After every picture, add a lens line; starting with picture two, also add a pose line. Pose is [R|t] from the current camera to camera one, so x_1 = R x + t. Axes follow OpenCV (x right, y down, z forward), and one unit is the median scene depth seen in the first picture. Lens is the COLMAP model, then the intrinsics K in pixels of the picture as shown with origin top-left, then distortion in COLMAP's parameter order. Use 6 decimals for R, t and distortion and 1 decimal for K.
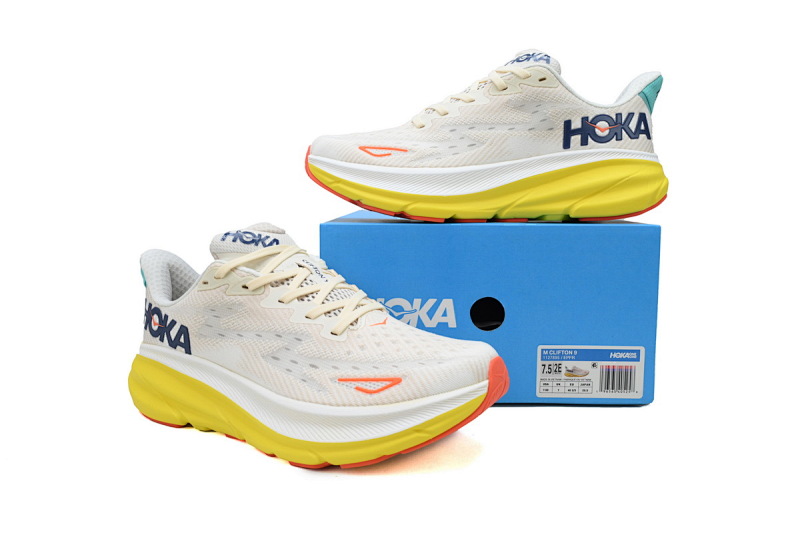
lens RADIAL K [[643.7, 0, 397.3], [0, 643.7, 267.0], [0, 0, 1]] dist [-0.001110, 0.005908]
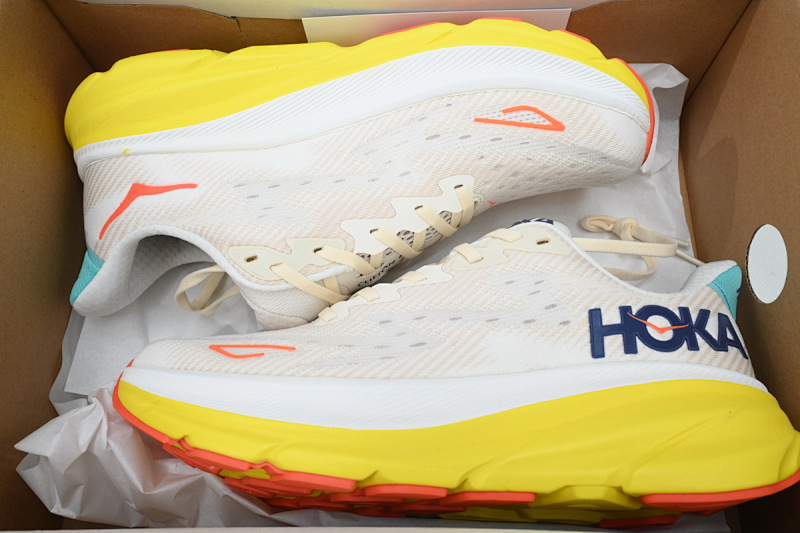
lens RADIAL K [[675.0, 0, 400.9], [0, 675.0, 264.7], [0, 0, 1]] dist [-0.031204, 0.002802]
pose [[0.998930, 0.046188, -0.002147, 0.099821], [-0.040094, 0.842136, -0.537772, 0.053053], [-0.023030, 0.537283, 0.843087, 0.499951]]
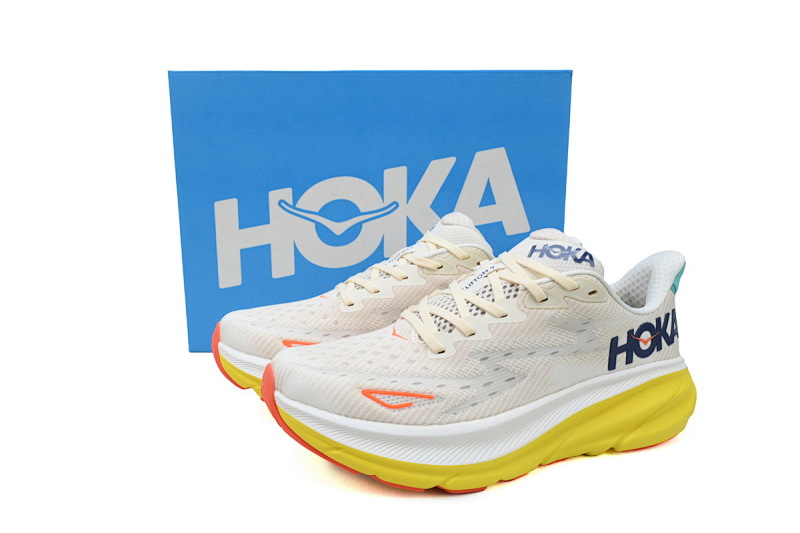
lens RADIAL K [[643.7, 0, 401.8], [0, 643.7, 265.6], [0, 0, 1]] dist [-0.001110, 0.005908]
pose [[0.927433, -0.060313, 0.369094, -0.277824], [0.024826, 0.994662, 0.100155, -0.403677], [-0.373164, -0.083724, 0.923980, 0.354087]]
